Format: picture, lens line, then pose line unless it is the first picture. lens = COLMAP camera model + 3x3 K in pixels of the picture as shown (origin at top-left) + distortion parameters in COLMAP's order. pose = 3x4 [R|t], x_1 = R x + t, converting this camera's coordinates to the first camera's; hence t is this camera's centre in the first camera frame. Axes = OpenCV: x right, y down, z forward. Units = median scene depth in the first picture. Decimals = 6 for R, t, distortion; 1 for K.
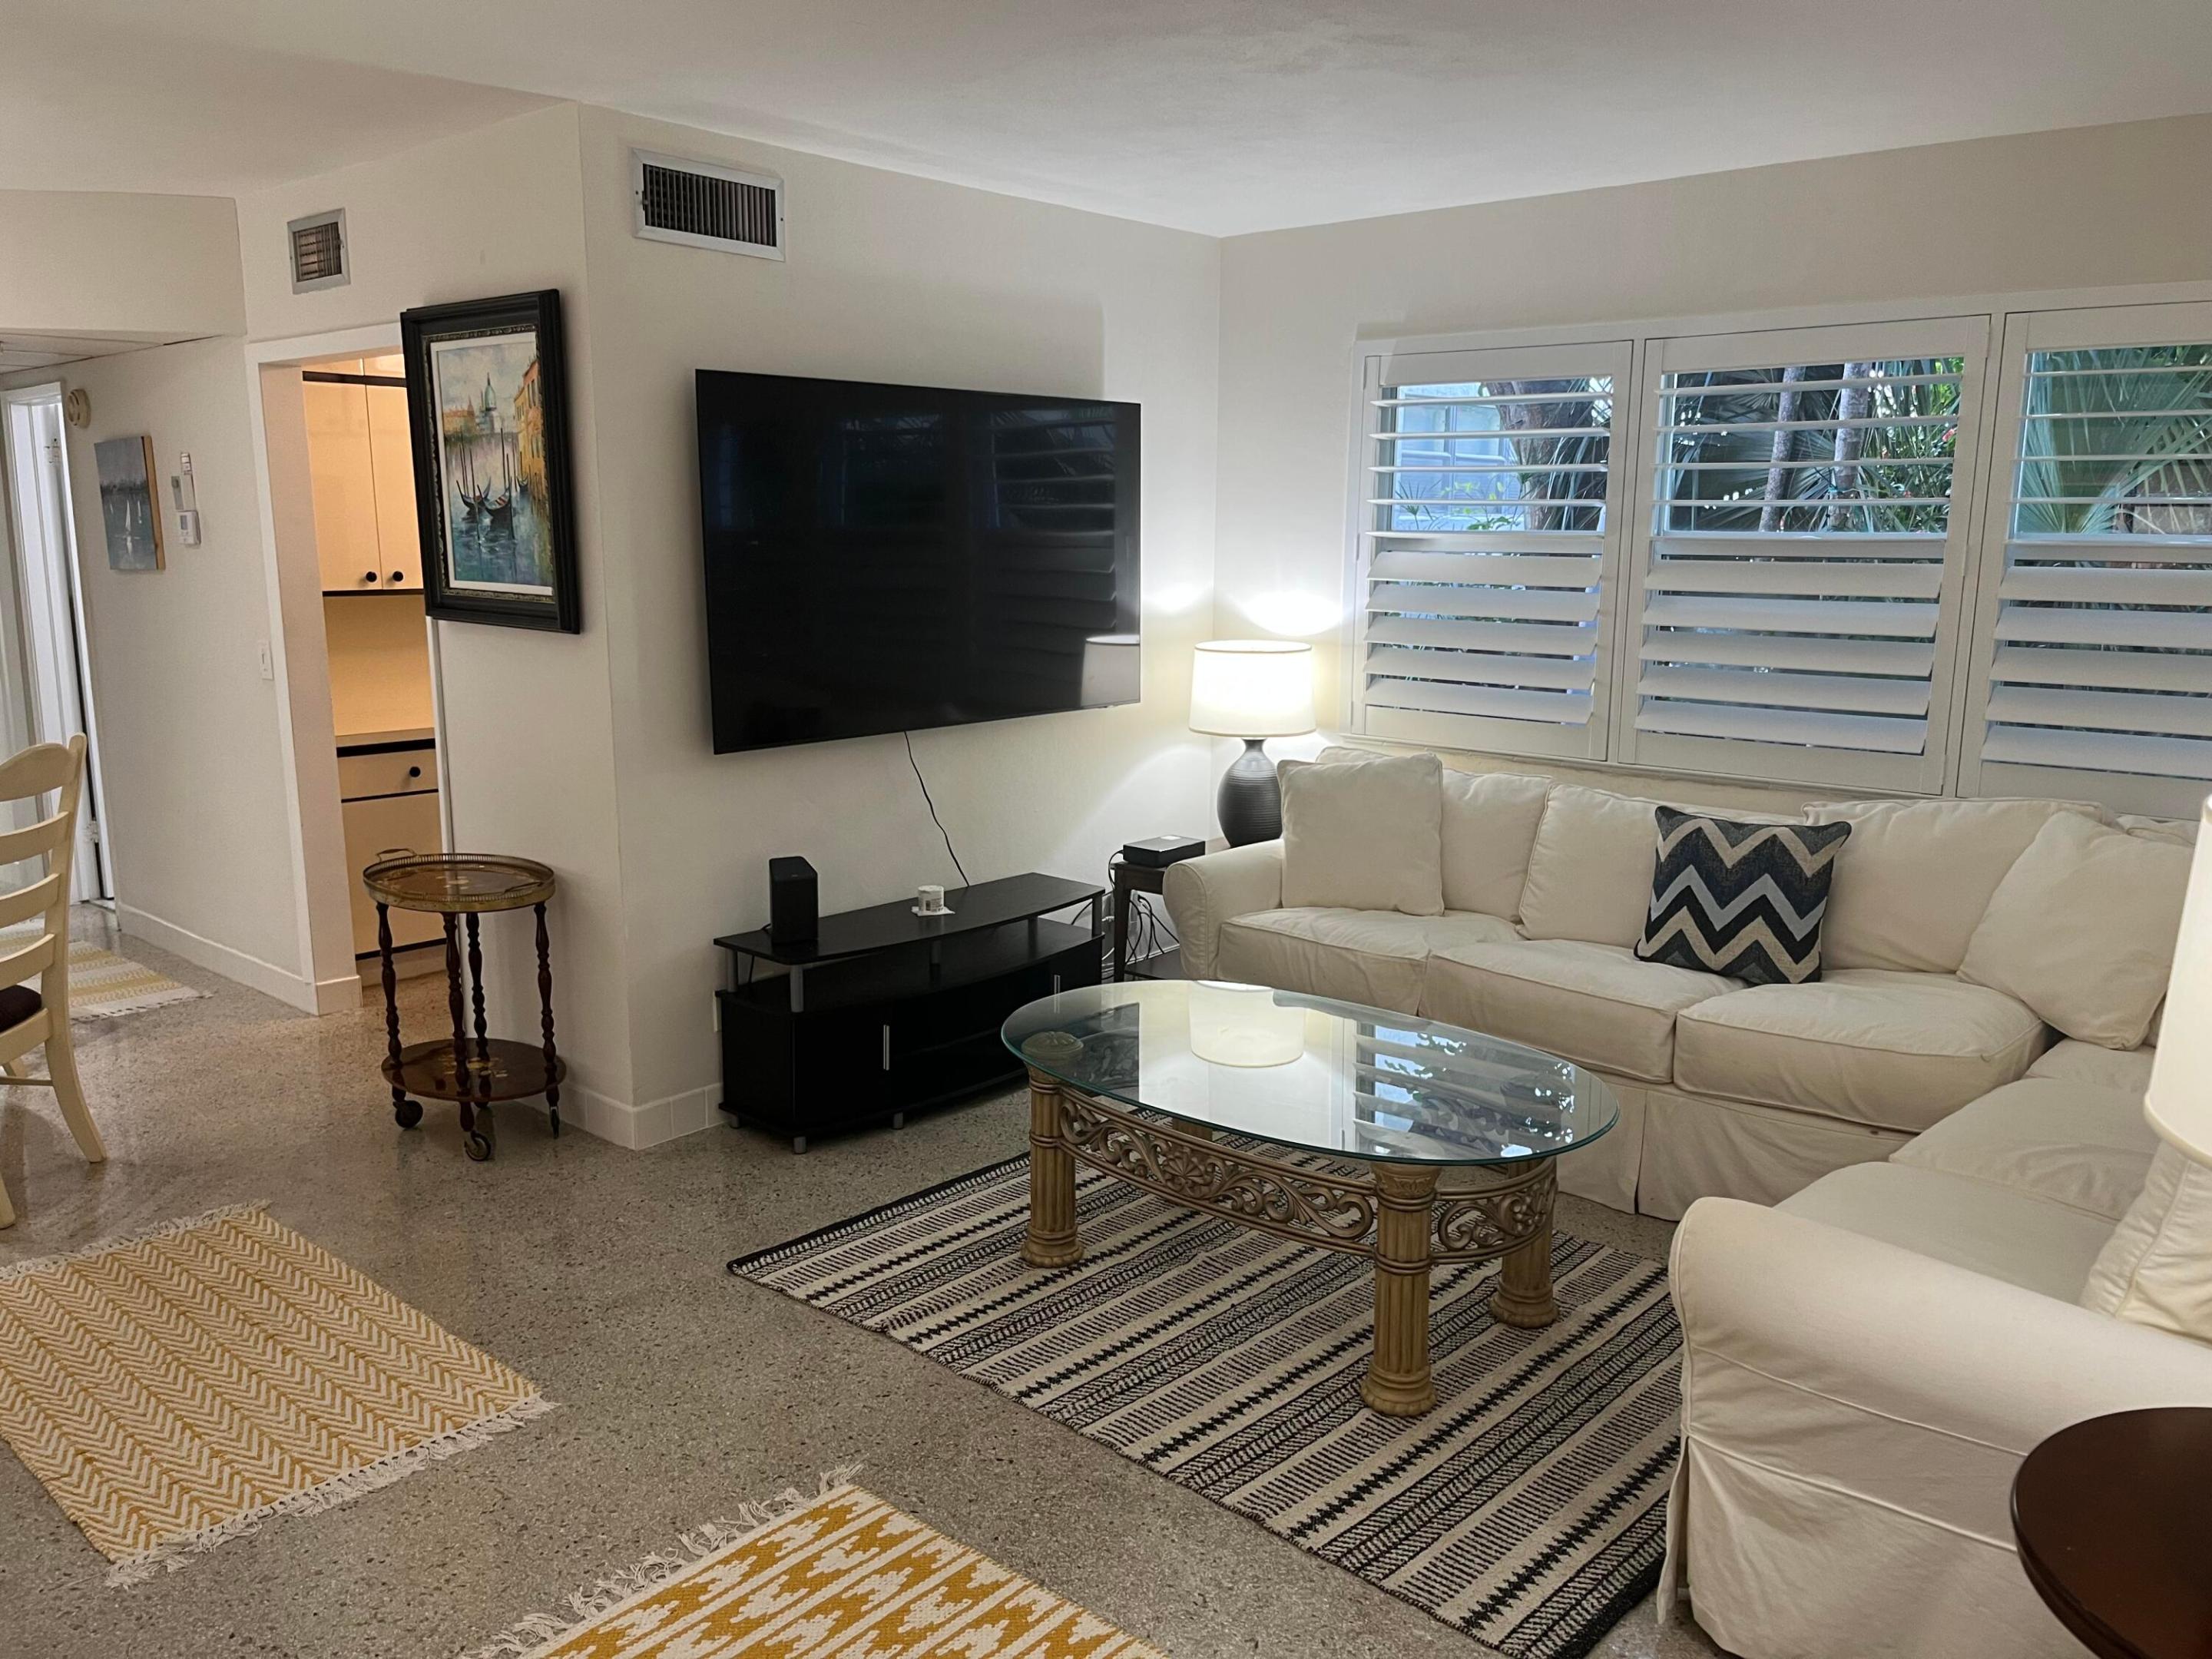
lens RADIAL K [[1674.1, 0, 1121.7], [0, 1674.1, 840.7], [0, 0, 1]] dist [0.063831, -0.083455]
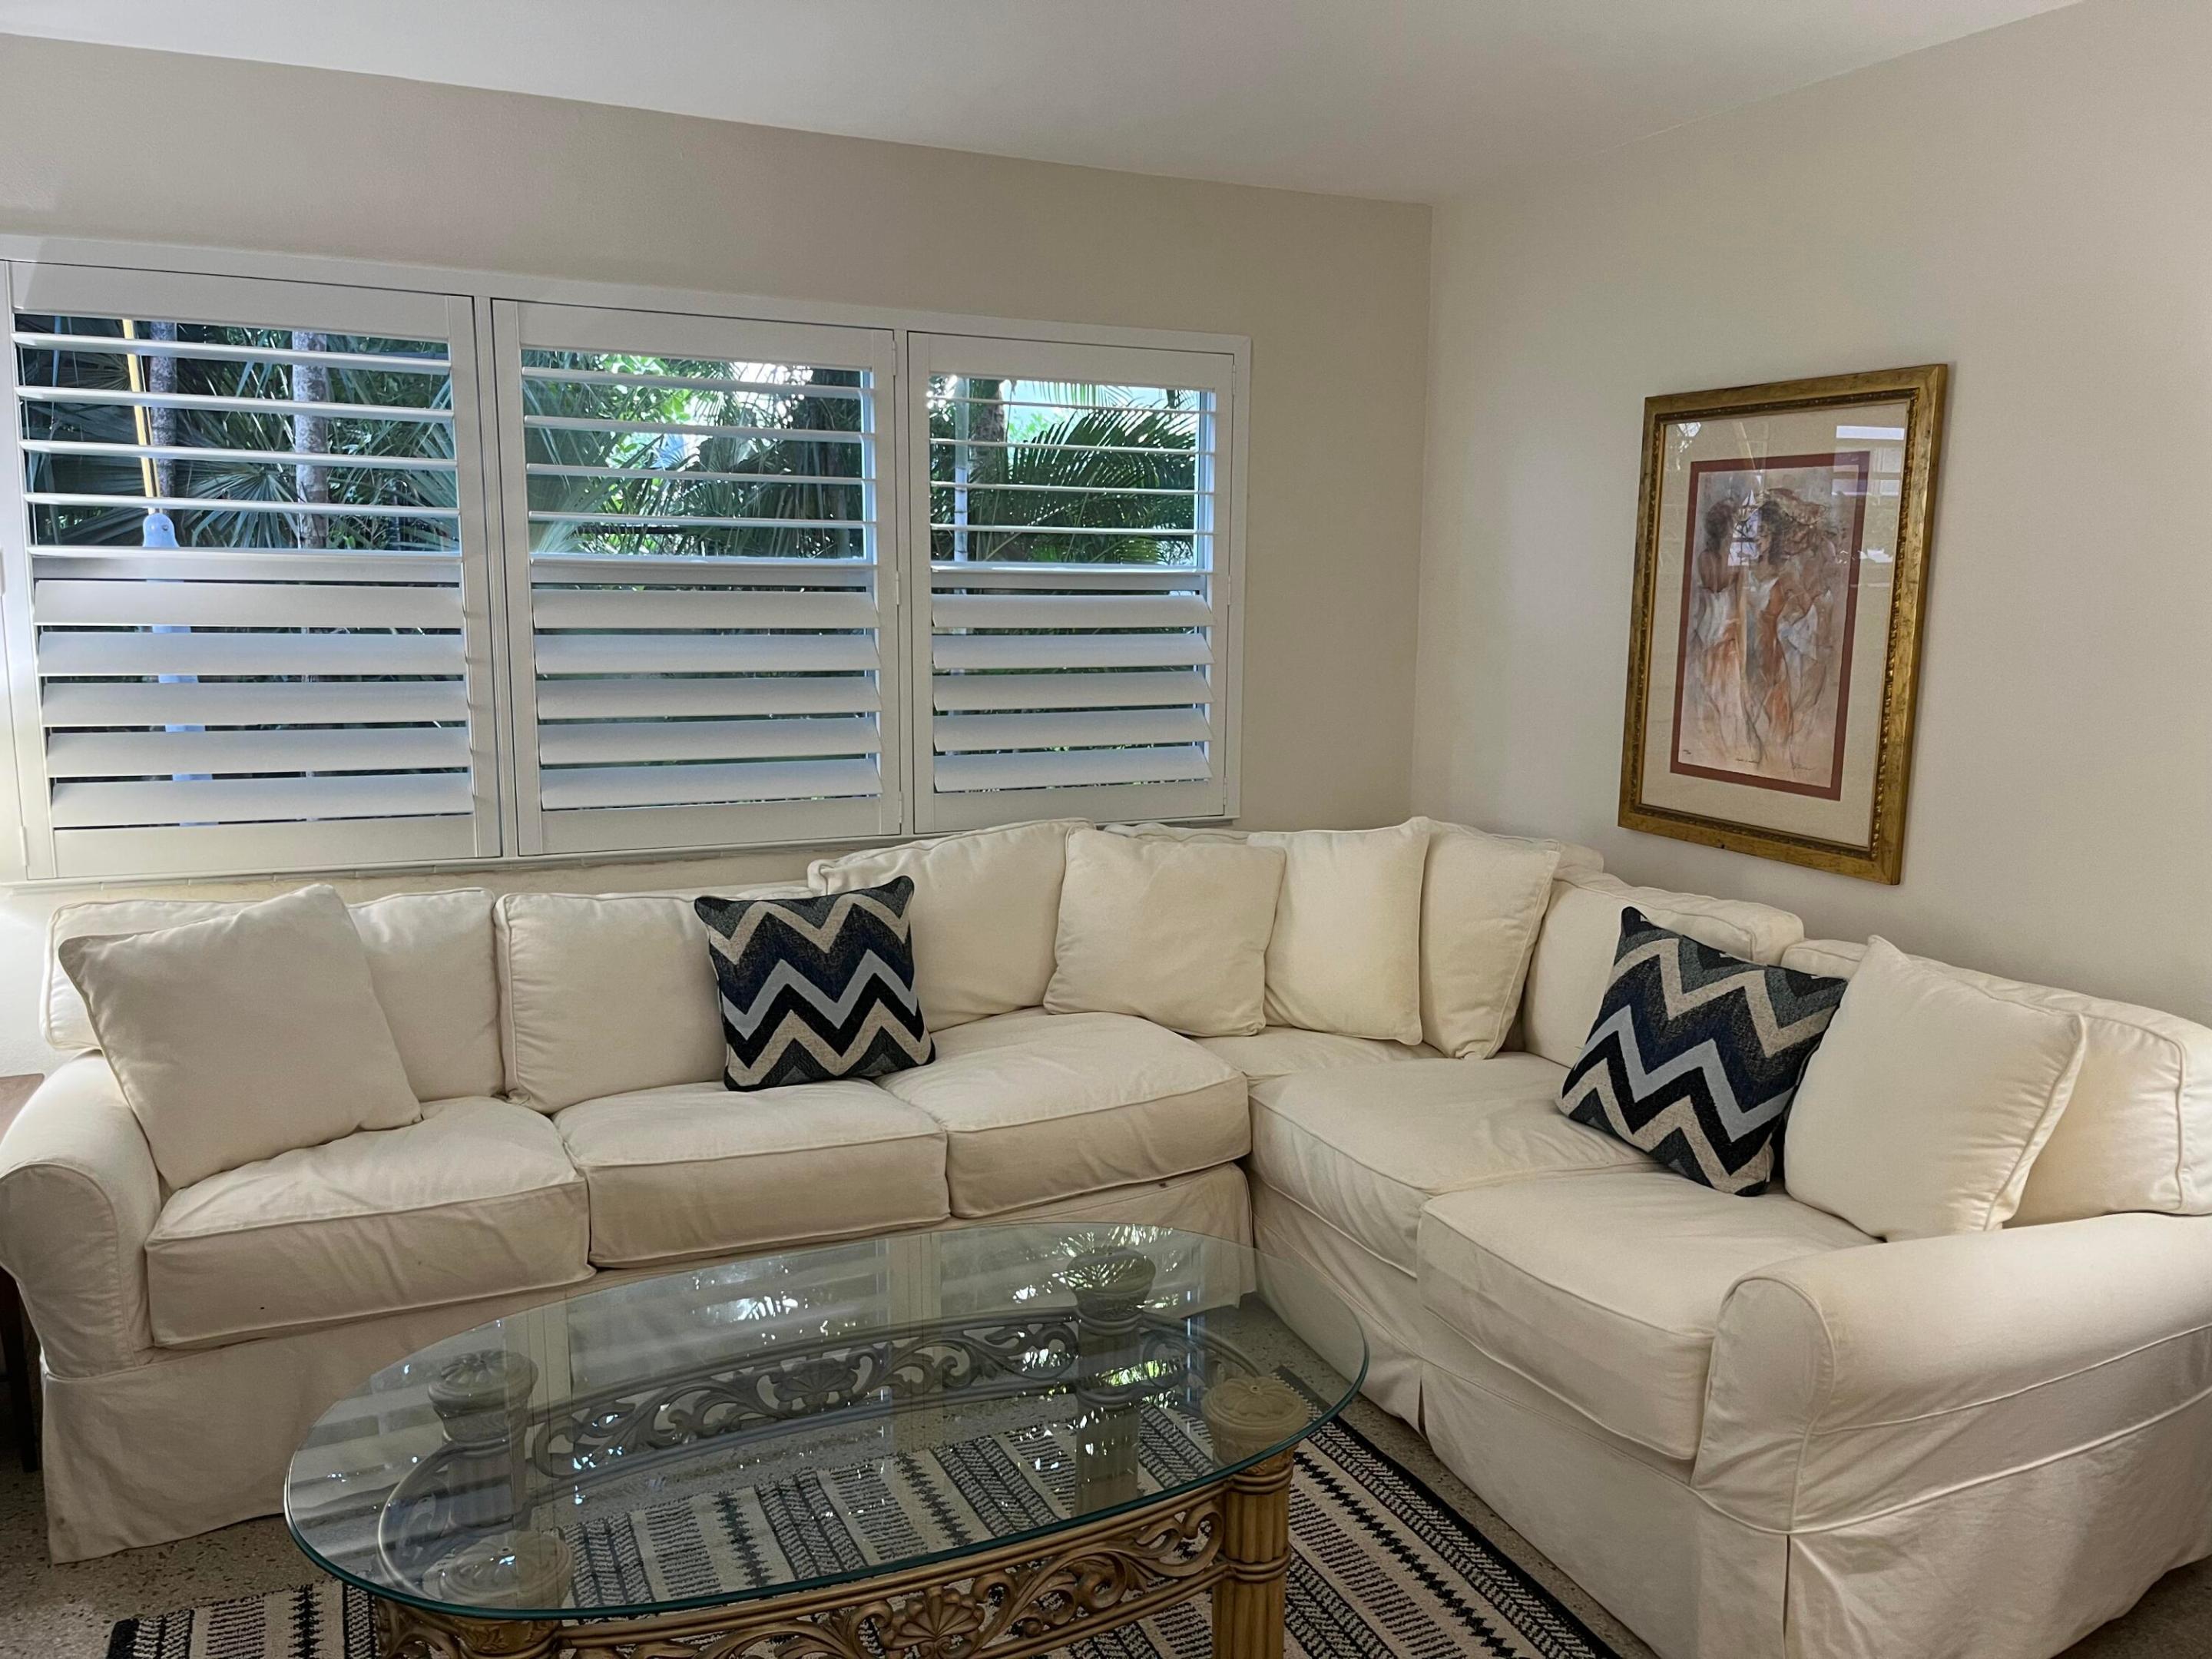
lens RADIAL K [[1674.1, 0, 1121.7], [0, 1674.1, 840.7], [0, 0, 1]] dist [0.063831, -0.083455]
pose [[0.400929, -0.148449, 0.904001, -0.359991], [0.159300, 0.983048, 0.090779, -0.099550], [-0.902152, 0.107612, 0.417781, 0.550057]]
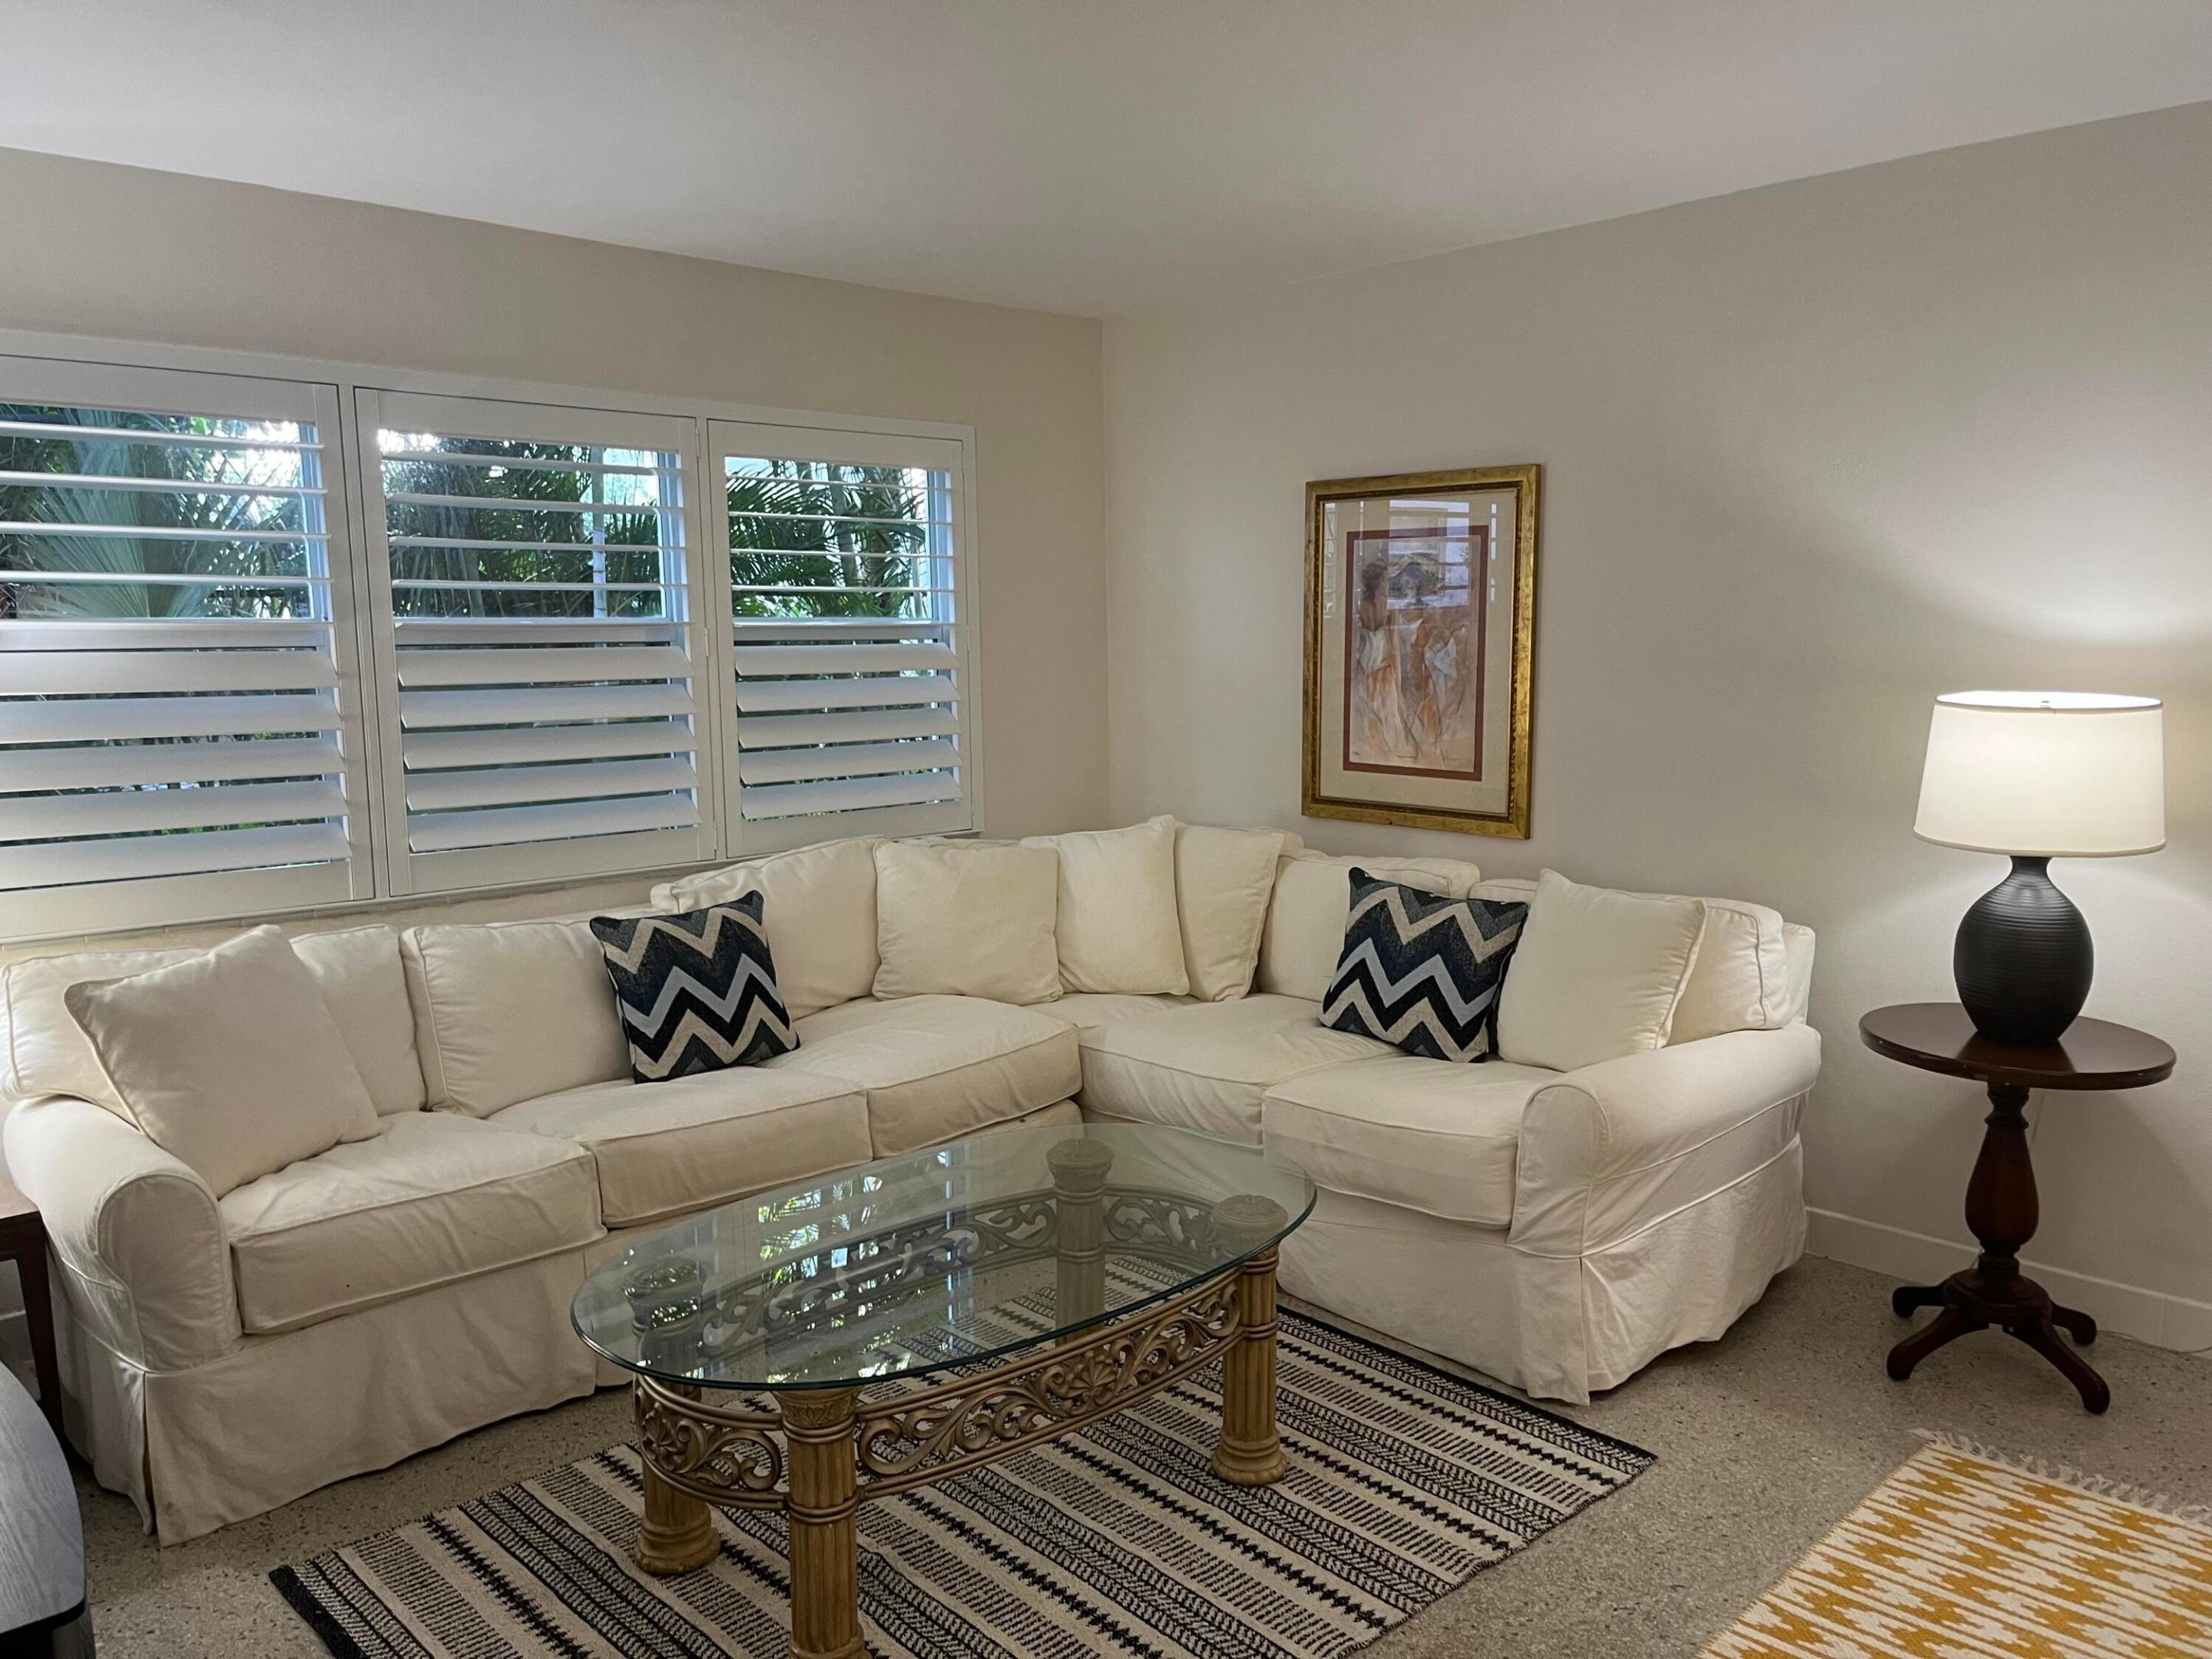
lens RADIAL K [[1671.6, 0, 1100.4], [0, 1671.6, 846.8], [0, 0, 1]] dist [0.064376, -0.078659]
pose [[0.092842, -0.139046, 0.985924, -0.609545], [0.192511, 0.974023, 0.119239, -0.128215], [-0.976893, 0.178731, 0.117198, 0.708679]]
